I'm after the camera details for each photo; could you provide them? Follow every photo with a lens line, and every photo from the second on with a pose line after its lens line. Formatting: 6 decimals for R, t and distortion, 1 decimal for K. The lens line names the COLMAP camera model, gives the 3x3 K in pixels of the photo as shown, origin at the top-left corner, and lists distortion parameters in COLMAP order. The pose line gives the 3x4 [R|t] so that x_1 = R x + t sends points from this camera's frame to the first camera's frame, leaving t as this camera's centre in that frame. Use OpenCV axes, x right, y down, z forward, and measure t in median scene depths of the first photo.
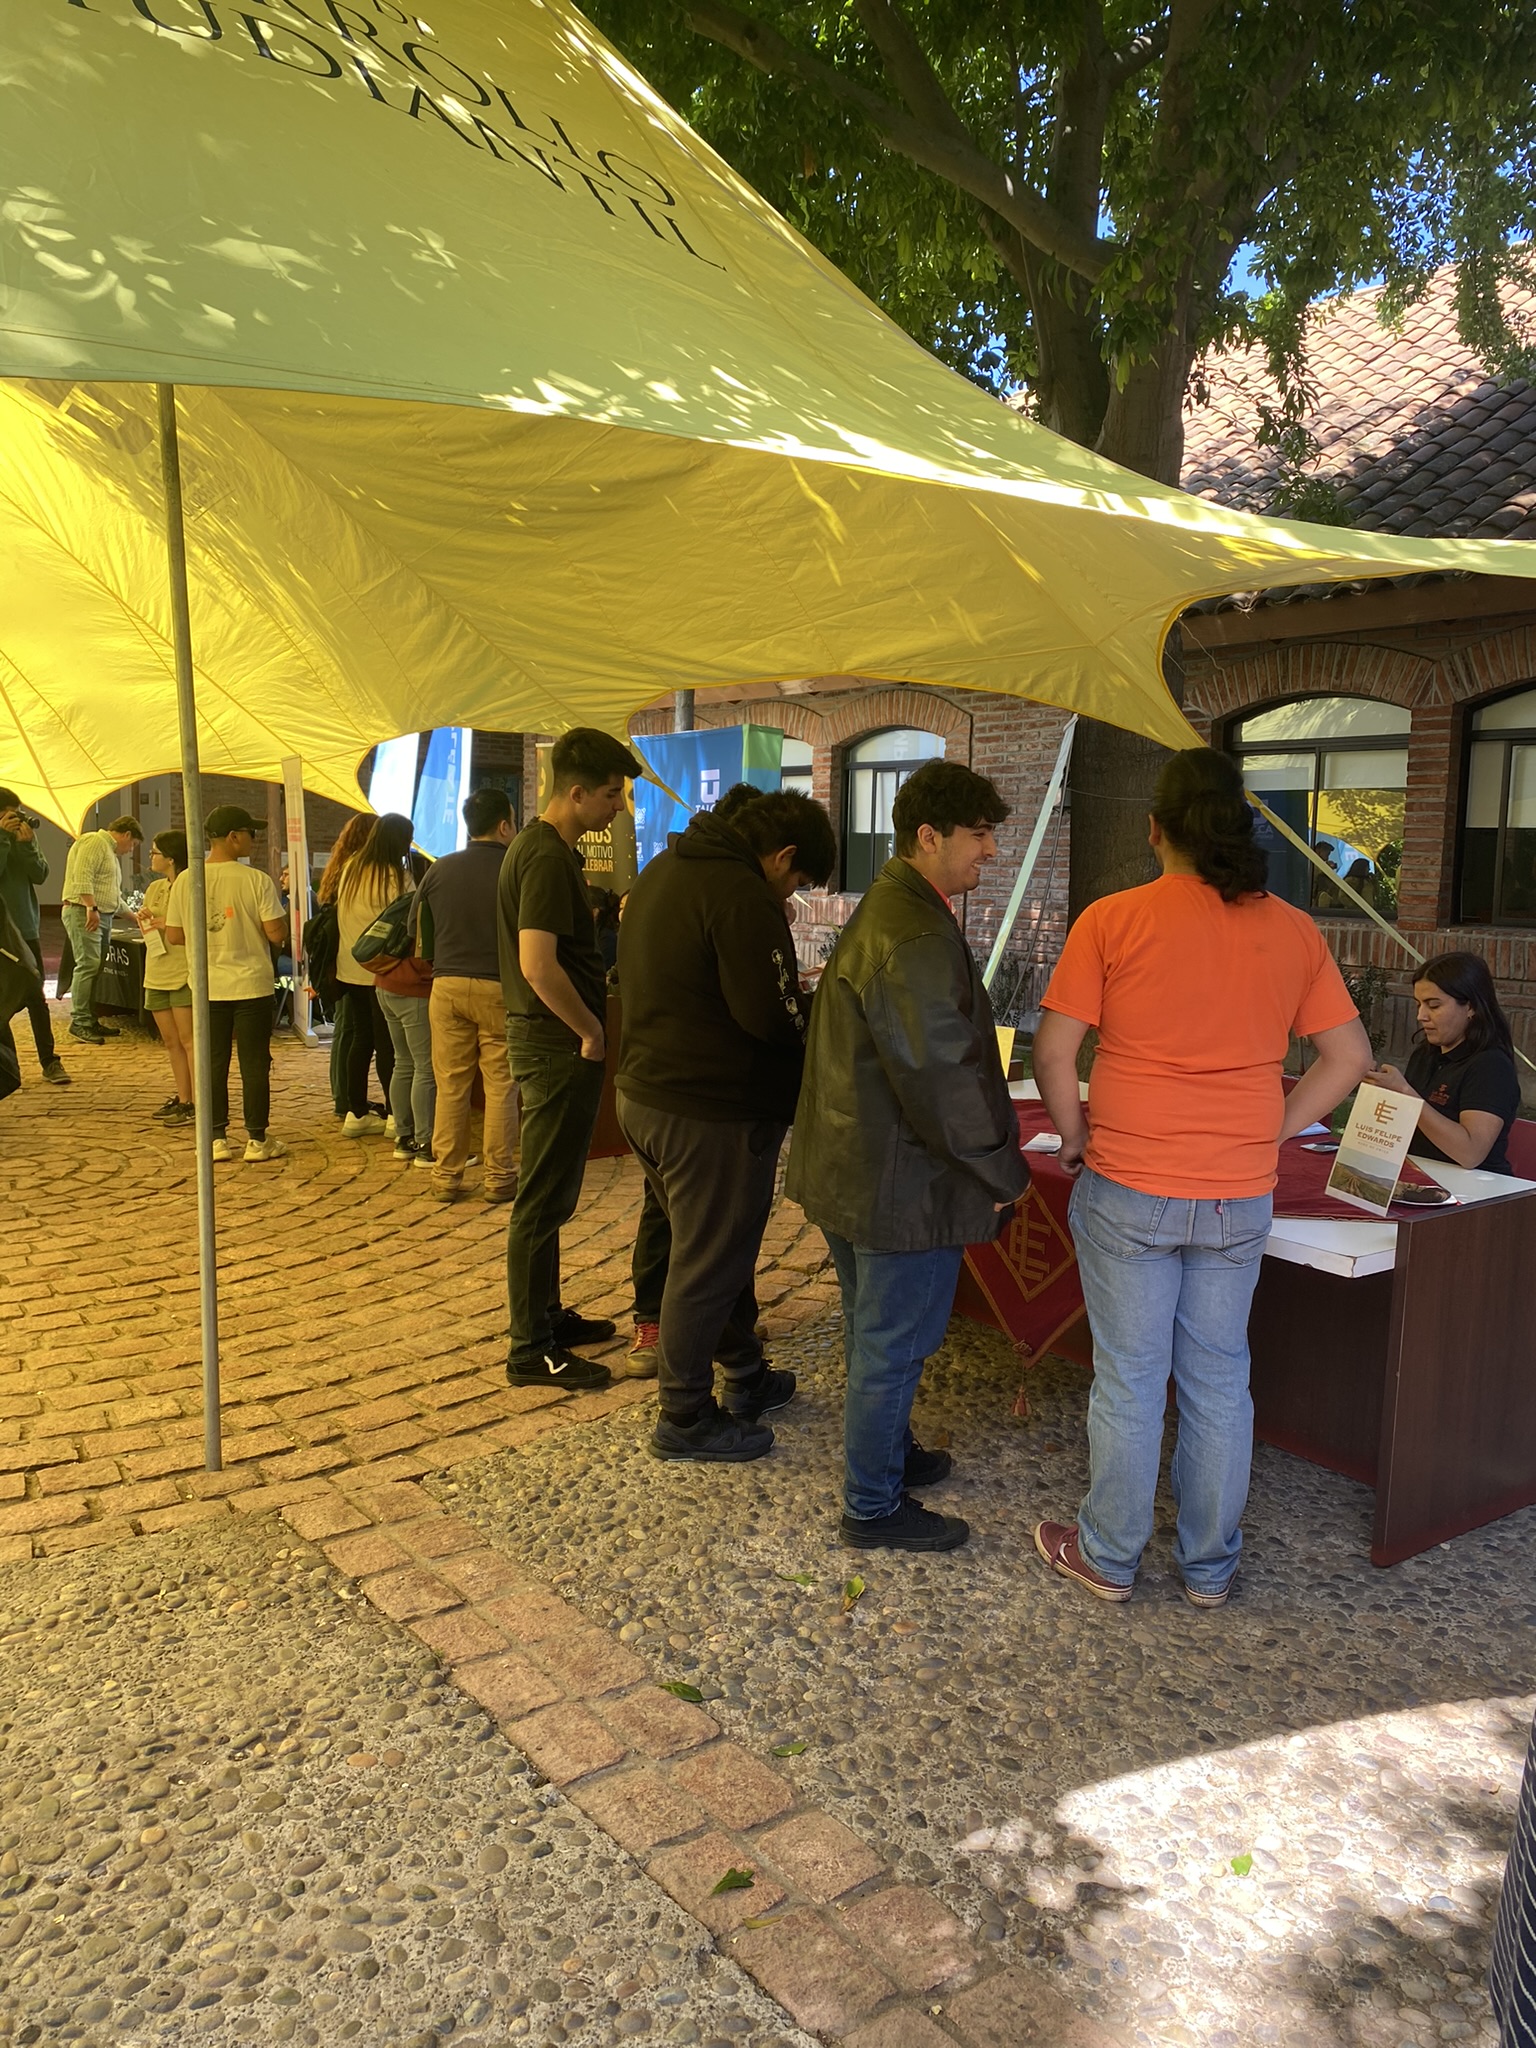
lens RADIAL K [[1573.2, 0, 768.0], [0, 1573.2, 1024.0], [0, 0, 1]] dist [-0.026788, -0.008918]
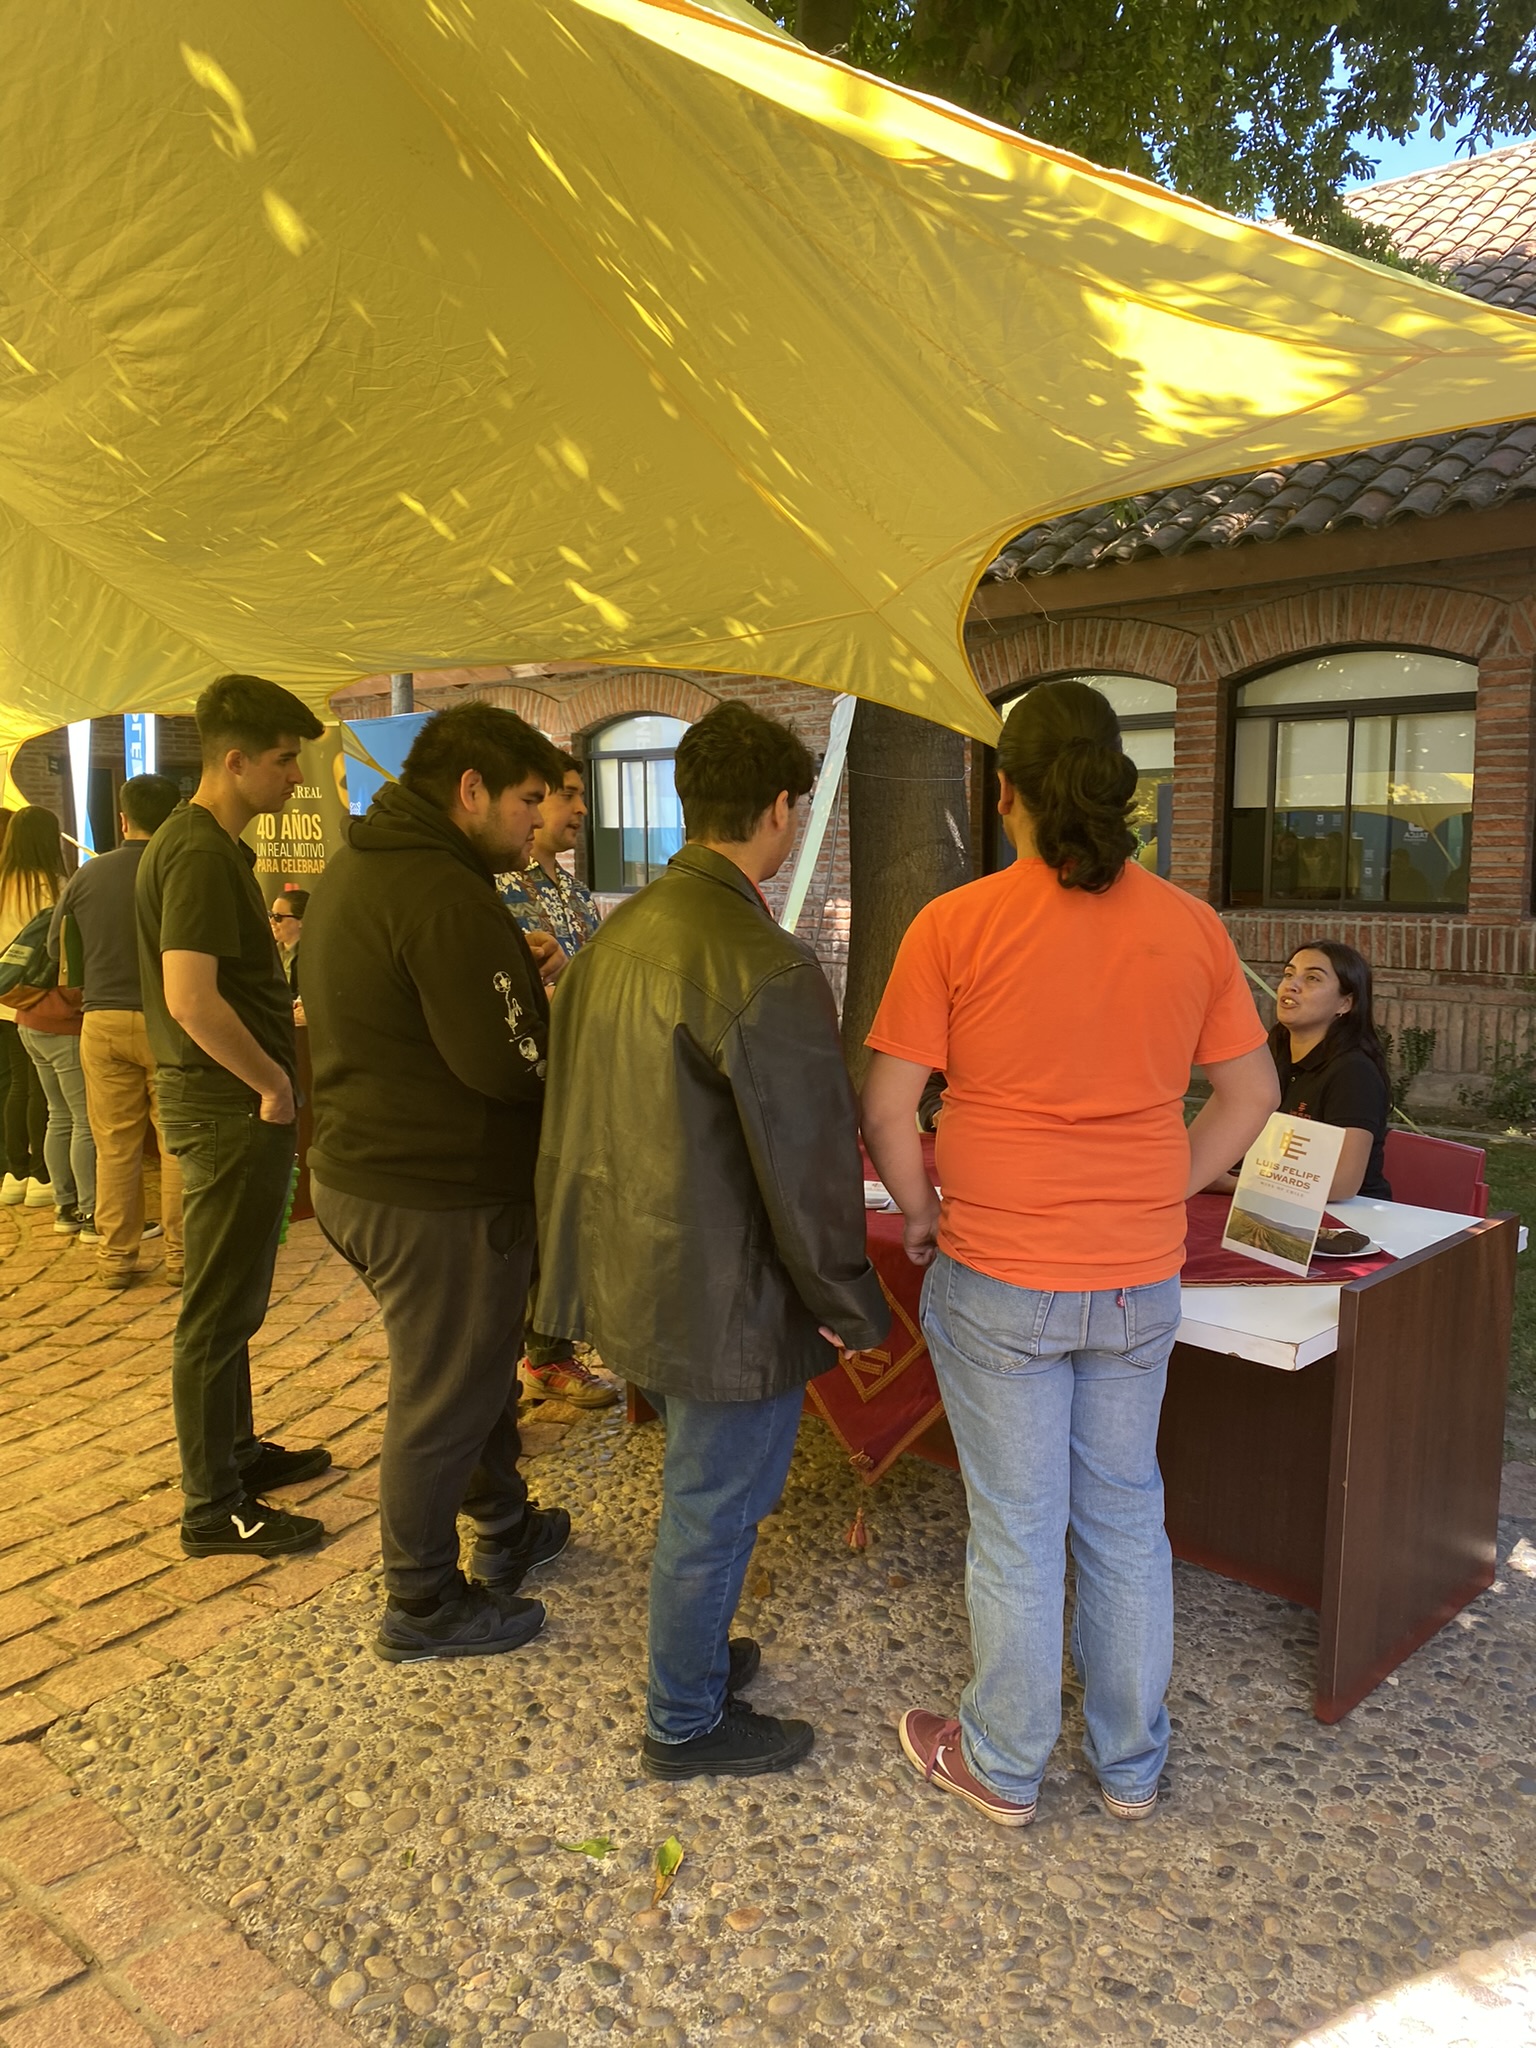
lens RADIAL K [[1530.0, 0, 775.9], [0, 1530.0, 1051.1], [0, 0, 1]] dist [0.003046, -0.008166]
pose [[0.985019, -0.042761, 0.167057, 0.001924], [0.039337, 0.998944, 0.023756, -0.021411], [-0.167897, -0.016828, 0.985661, 0.277473]]
